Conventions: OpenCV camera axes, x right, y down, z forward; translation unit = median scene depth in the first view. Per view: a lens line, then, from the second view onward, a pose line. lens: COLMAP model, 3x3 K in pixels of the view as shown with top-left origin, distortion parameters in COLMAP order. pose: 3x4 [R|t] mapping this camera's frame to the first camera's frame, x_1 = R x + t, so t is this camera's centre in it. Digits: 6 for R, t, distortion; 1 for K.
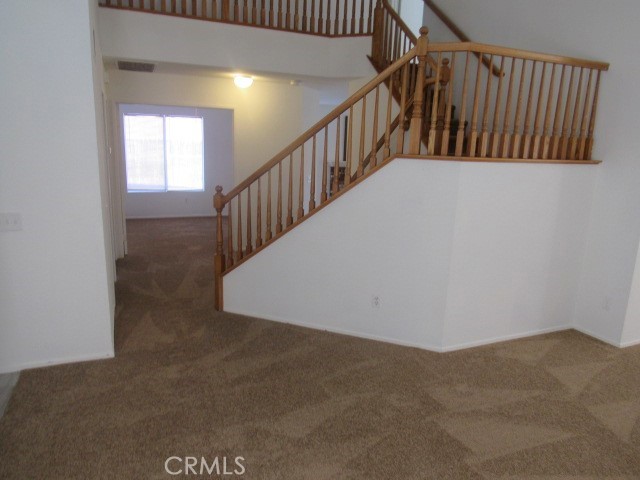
lens RADIAL K [[455.3, 0, 320.0], [0, 455.3, 240.0], [0, 0, 1]] dist [-0.030018, 0.000188]
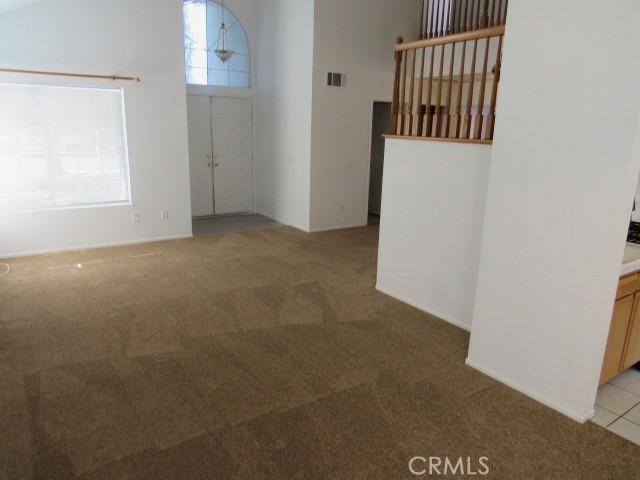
lens RADIAL K [[455.3, 0, 320.0], [0, 455.3, 240.0], [0, 0, 1]] dist [-0.030018, 0.000188]
pose [[0.189343, 0.210869, -0.959001, 1.485861], [-0.237236, 0.957558, 0.163712, -0.058499], [0.952821, 0.196512, 0.231332, 0.542290]]
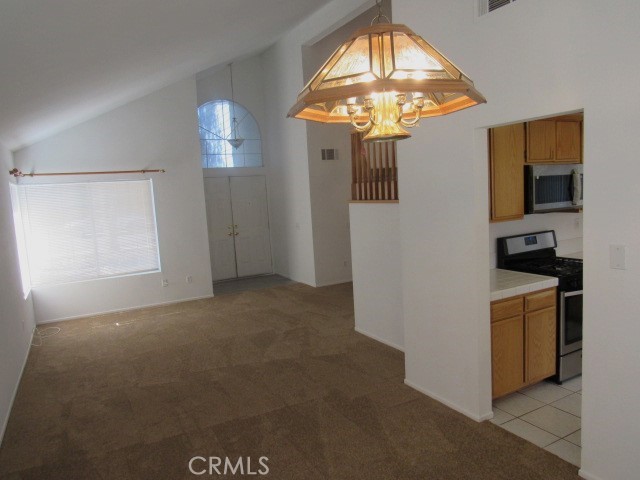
lens RADIAL K [[455.3, 0, 320.0], [0, 455.3, 240.0], [0, 0, 1]] dist [-0.030018, 0.000188]
pose [[0.083565, 0.069680, -0.994063, 1.776185], [-0.161569, 0.985301, 0.055483, -0.111401], [0.983317, 0.155973, 0.093595, 0.727986]]
